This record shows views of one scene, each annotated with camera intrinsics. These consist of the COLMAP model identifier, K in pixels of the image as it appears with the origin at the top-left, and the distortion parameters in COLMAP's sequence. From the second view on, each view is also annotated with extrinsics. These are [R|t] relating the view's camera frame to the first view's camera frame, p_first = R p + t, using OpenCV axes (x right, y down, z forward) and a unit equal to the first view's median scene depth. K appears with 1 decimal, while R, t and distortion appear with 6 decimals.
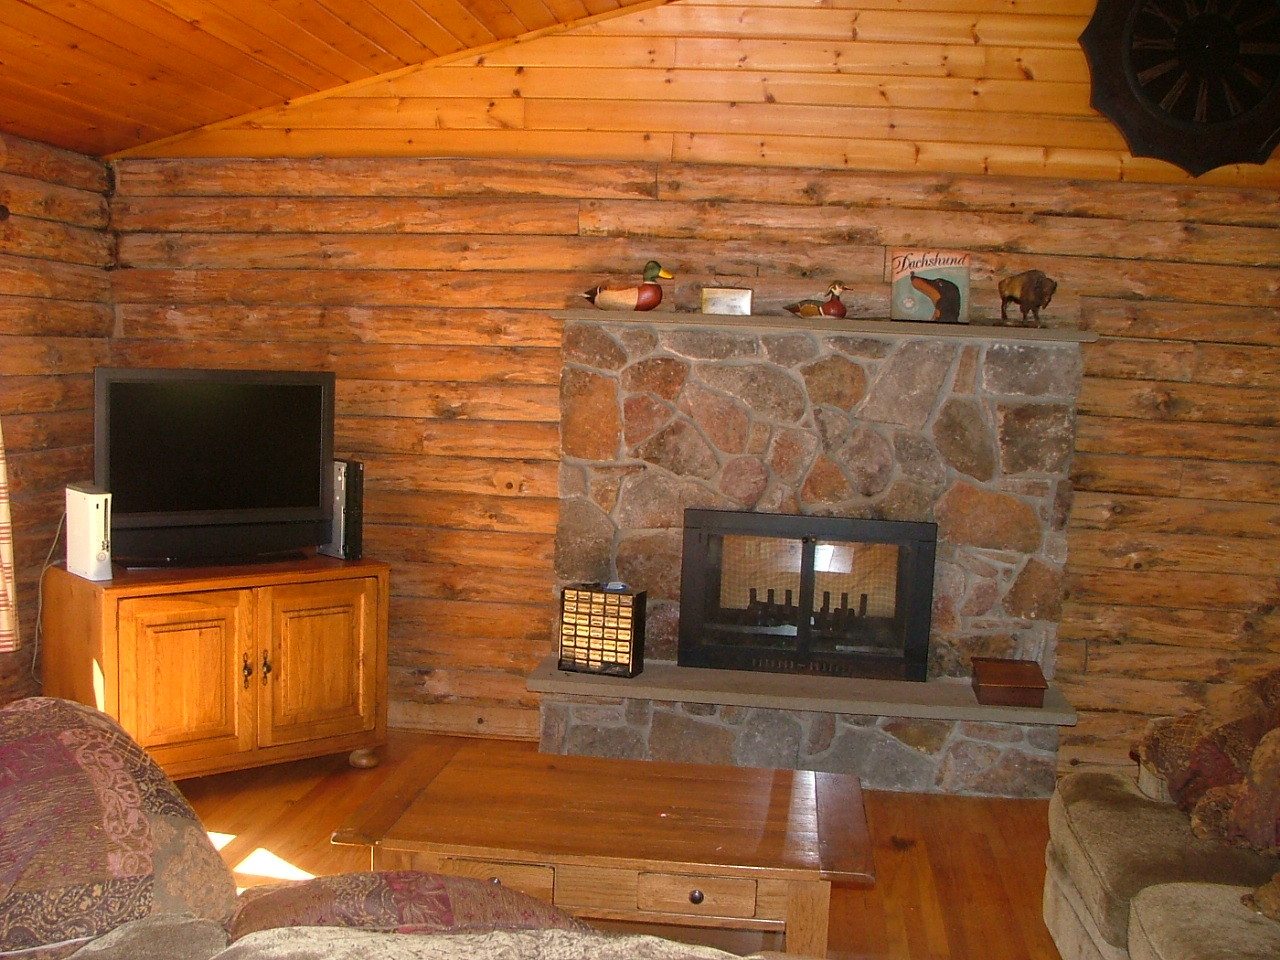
lens RADIAL K [[1425.6, 0, 638.3], [0, 1425.6, 545.9], [0, 0, 1]] dist [-0.221625, 0.323965]
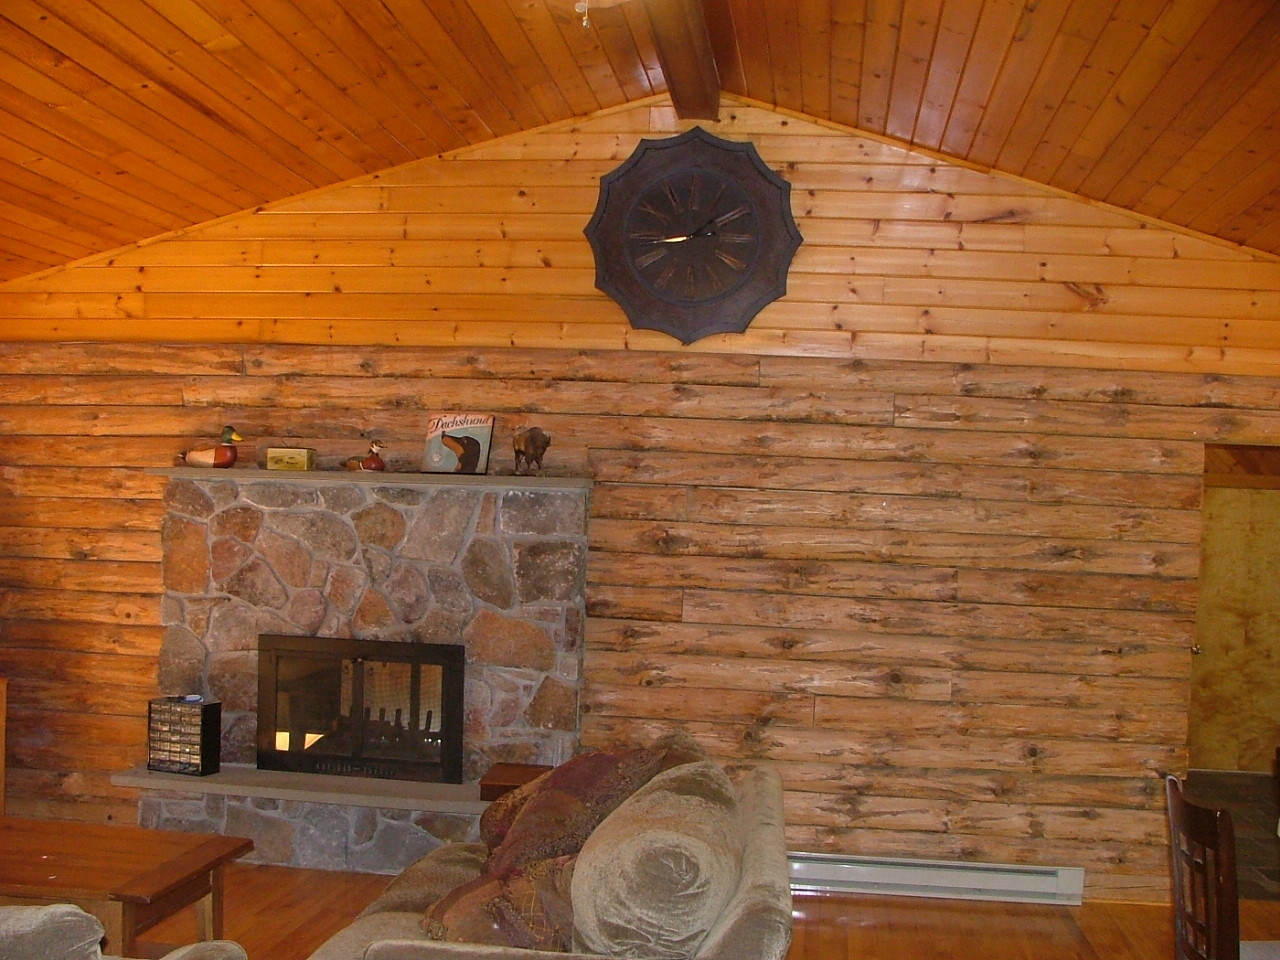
lens RADIAL K [[1425.6, 0, 638.3], [0, 1425.6, 545.9], [0, 0, 1]] dist [-0.221625, 0.323965]
pose [[0.999971, -0.004831, -0.005889, 0.356957], [0.004127, 0.993447, -0.114219, 0.035797], [0.006403, 0.114191, 0.993438, -0.164496]]
